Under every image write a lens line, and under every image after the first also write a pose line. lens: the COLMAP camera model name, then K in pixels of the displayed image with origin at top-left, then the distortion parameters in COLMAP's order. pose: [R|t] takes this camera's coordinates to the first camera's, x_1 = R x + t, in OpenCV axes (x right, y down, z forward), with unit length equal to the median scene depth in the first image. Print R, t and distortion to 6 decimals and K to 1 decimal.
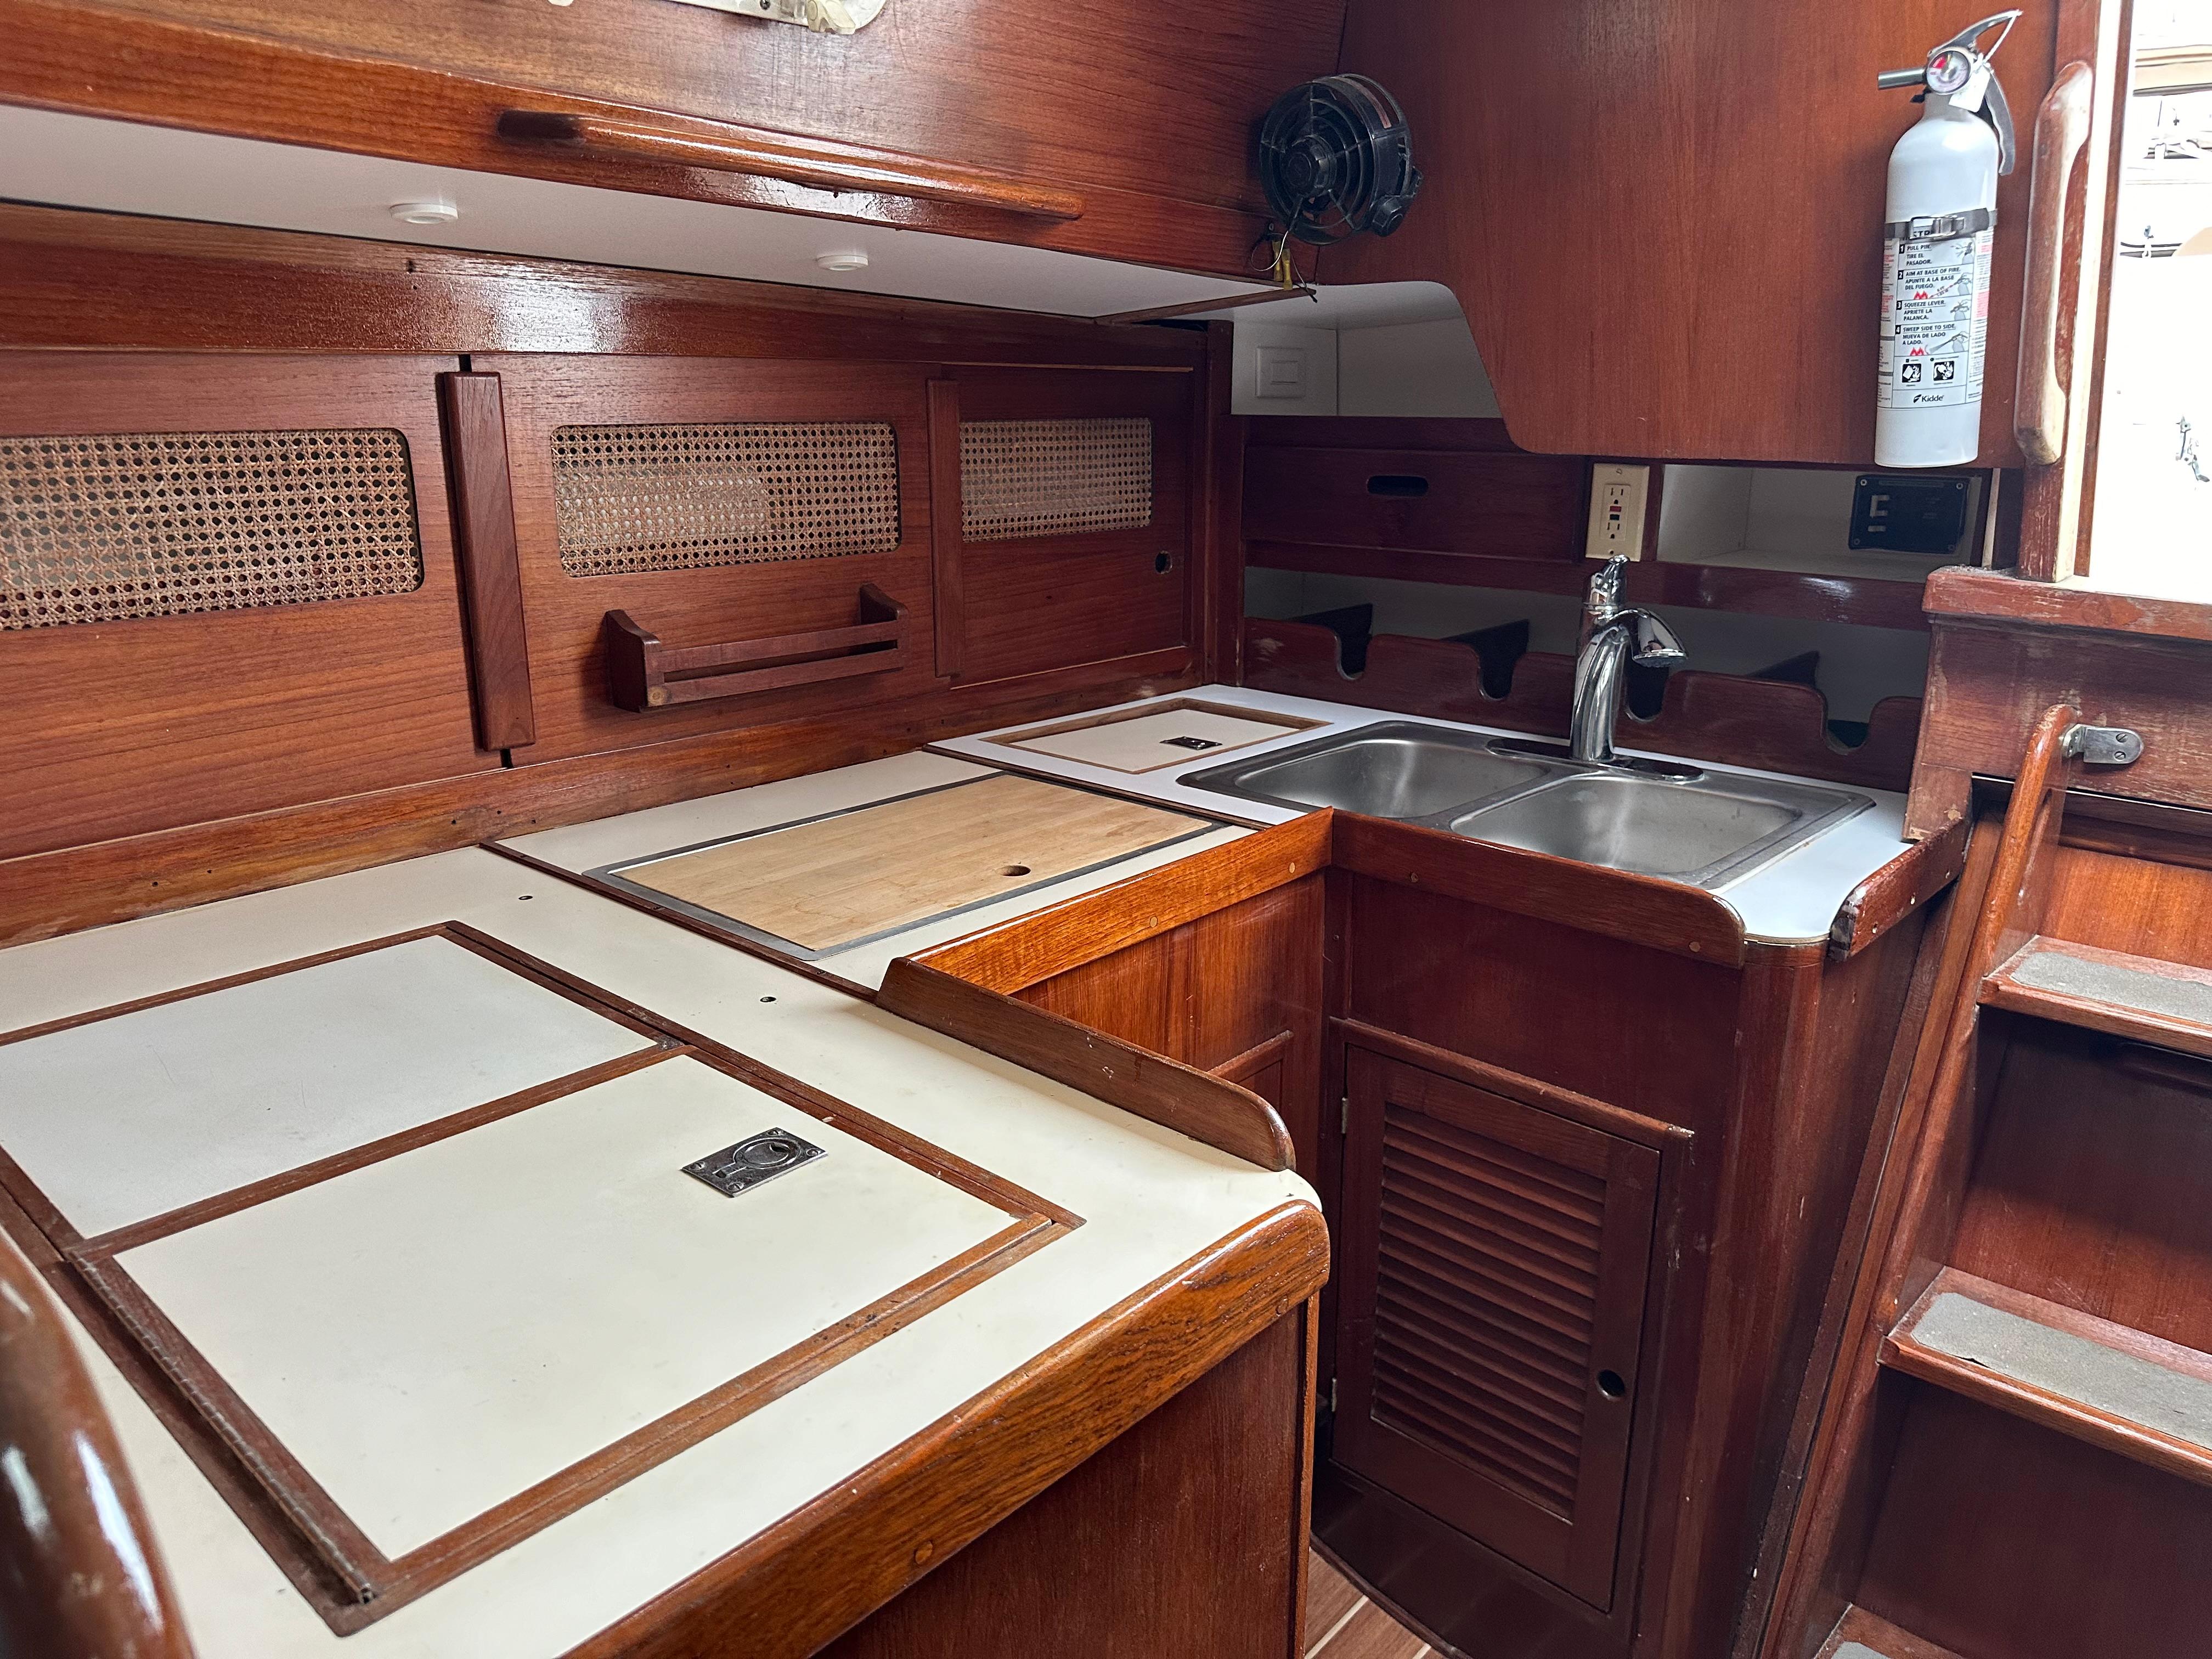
lens RADIAL K [[1556.3, 0, 1106.0], [0, 1556.3, 829.5], [0, 0, 1]] dist [0.000498, -0.004966]
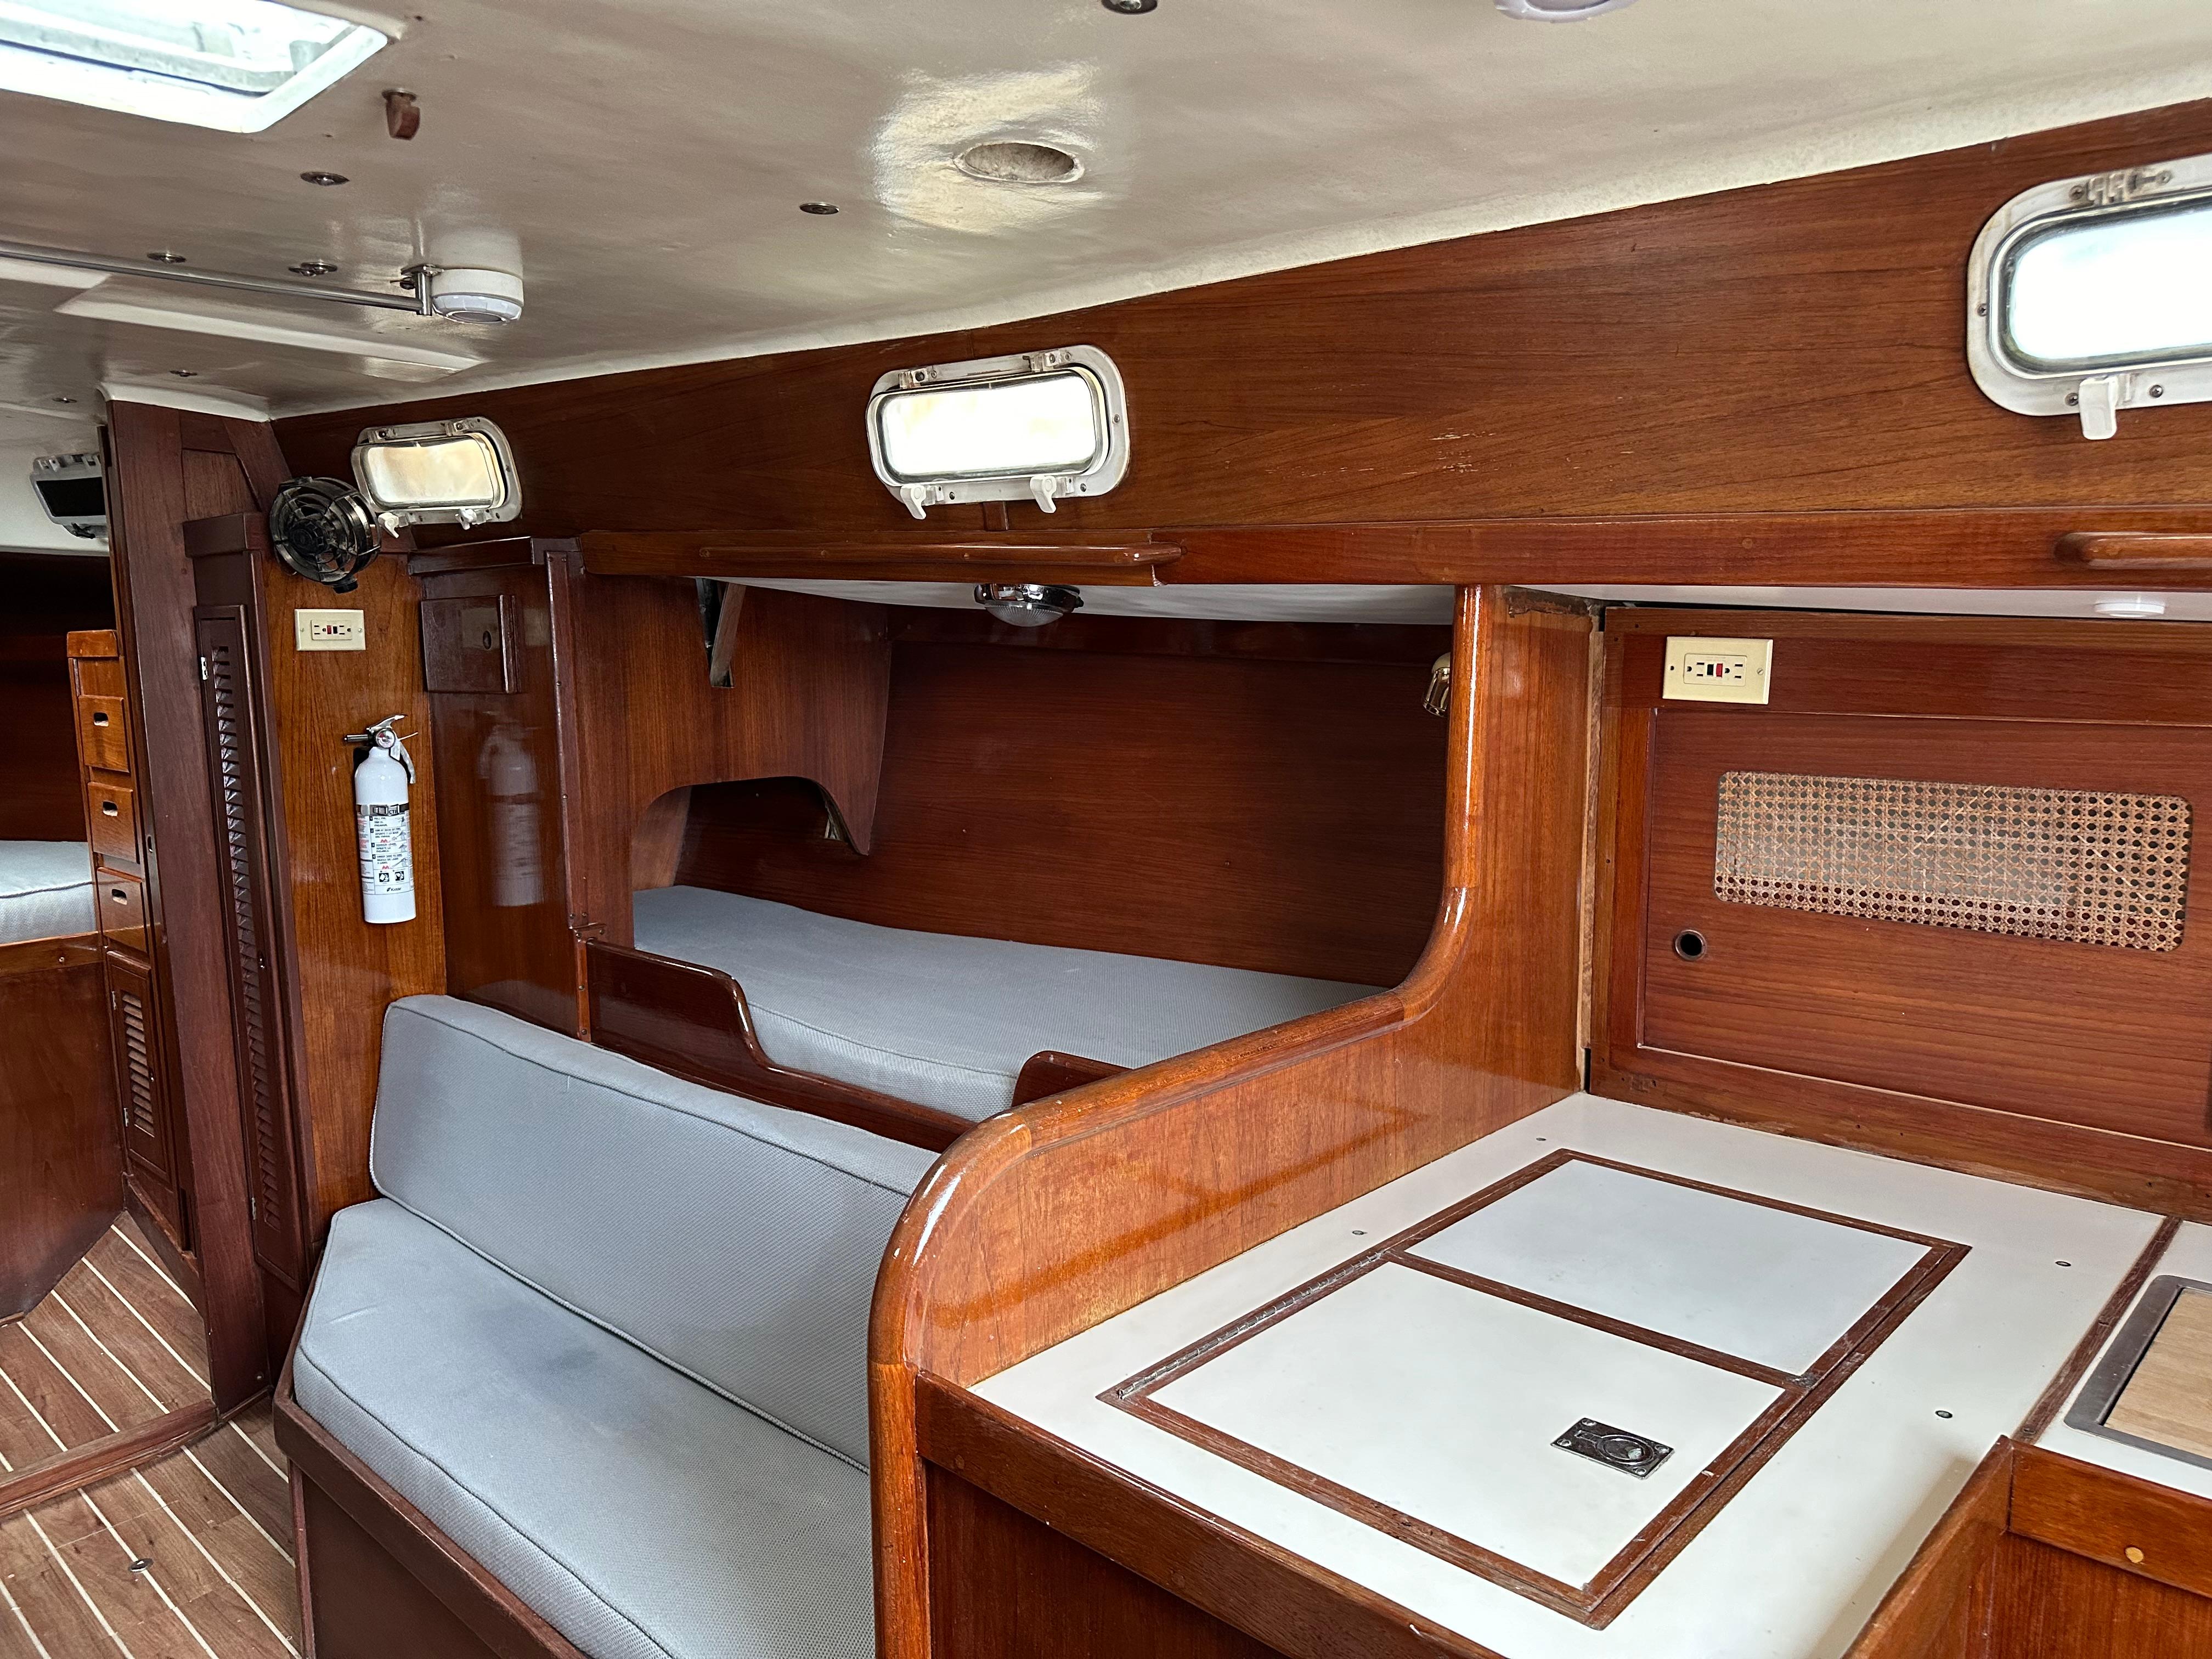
lens RADIAL K [[1556.3, 0, 1106.0], [0, 1556.3, 829.5], [0, 0, 1]] dist [0.000498, -0.004966]
pose [[-0.018040, 0.129485, -0.991417, 0.604374], [-0.267460, 0.954817, 0.129572, -0.192454], [0.963400, 0.267502, 0.017407, 0.331619]]
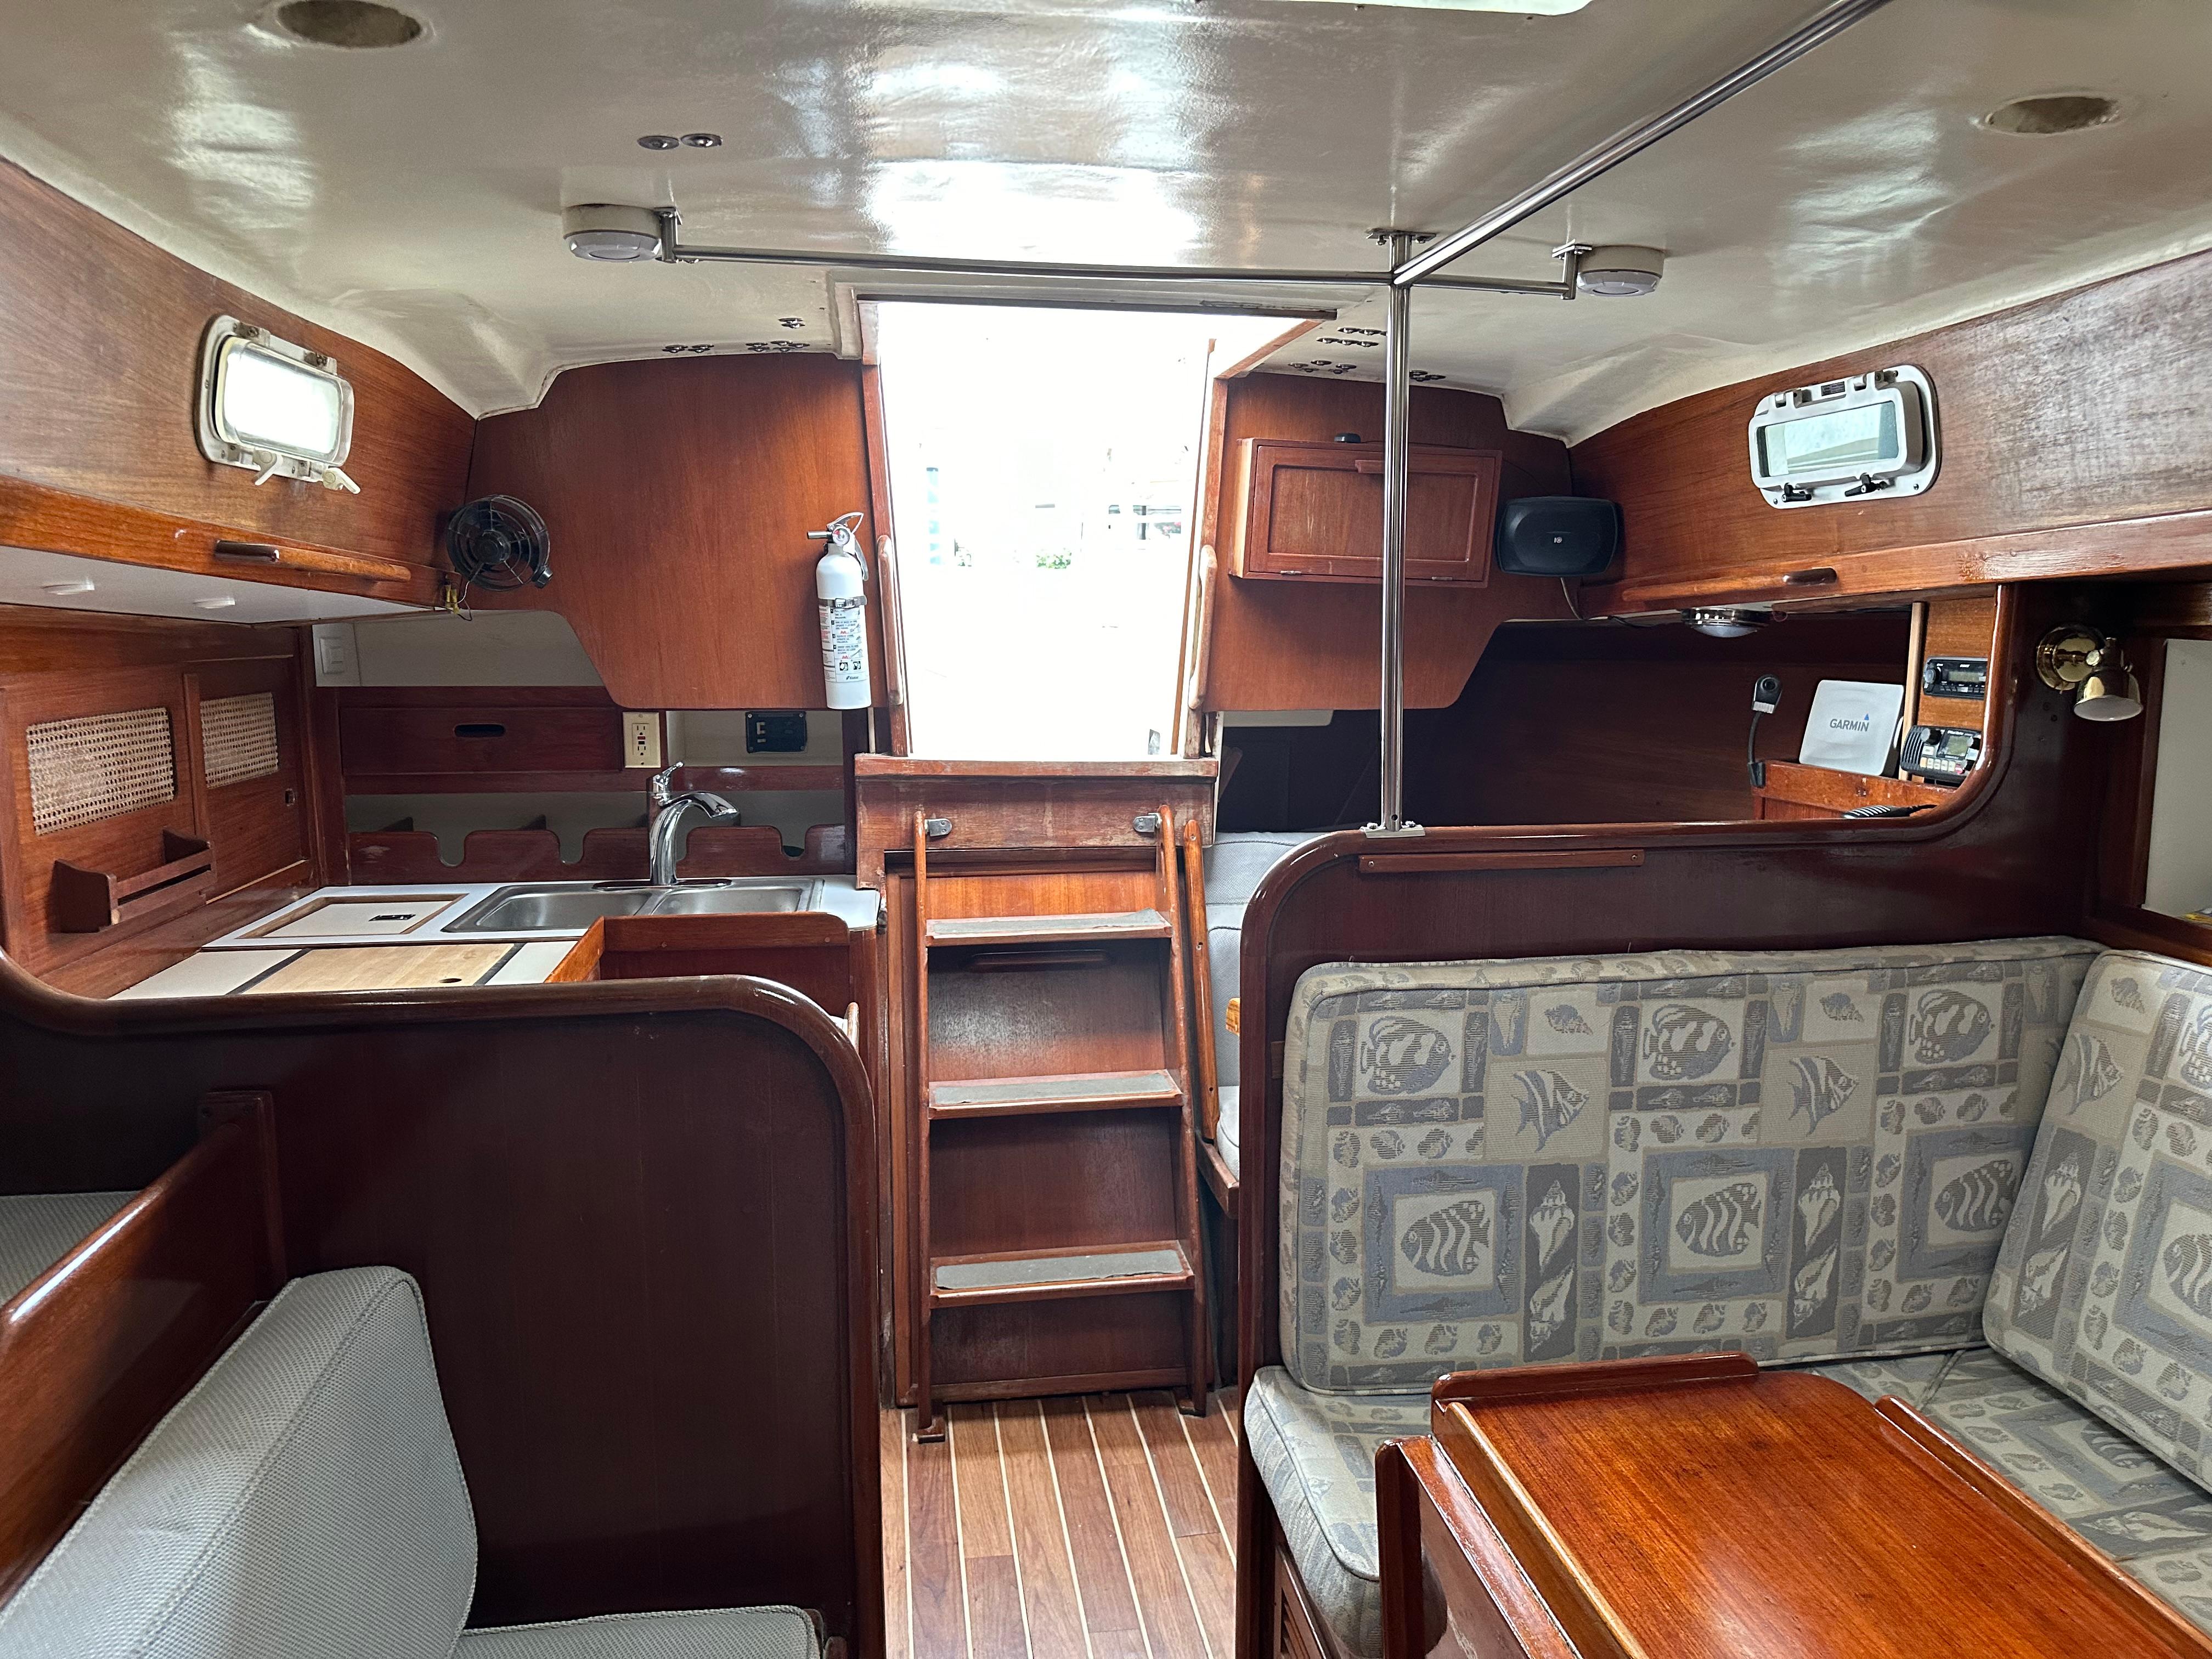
lens RADIAL K [[1556.3, 0, 1106.0], [0, 1556.3, 829.5], [0, 0, 1]] dist [0.000498, -0.004966]
pose [[0.634179, -0.105634, 0.765937, -0.906806], [0.209966, 0.976926, -0.039114, 0.086241], [-0.744132, 0.185626, 0.641725, -0.600084]]
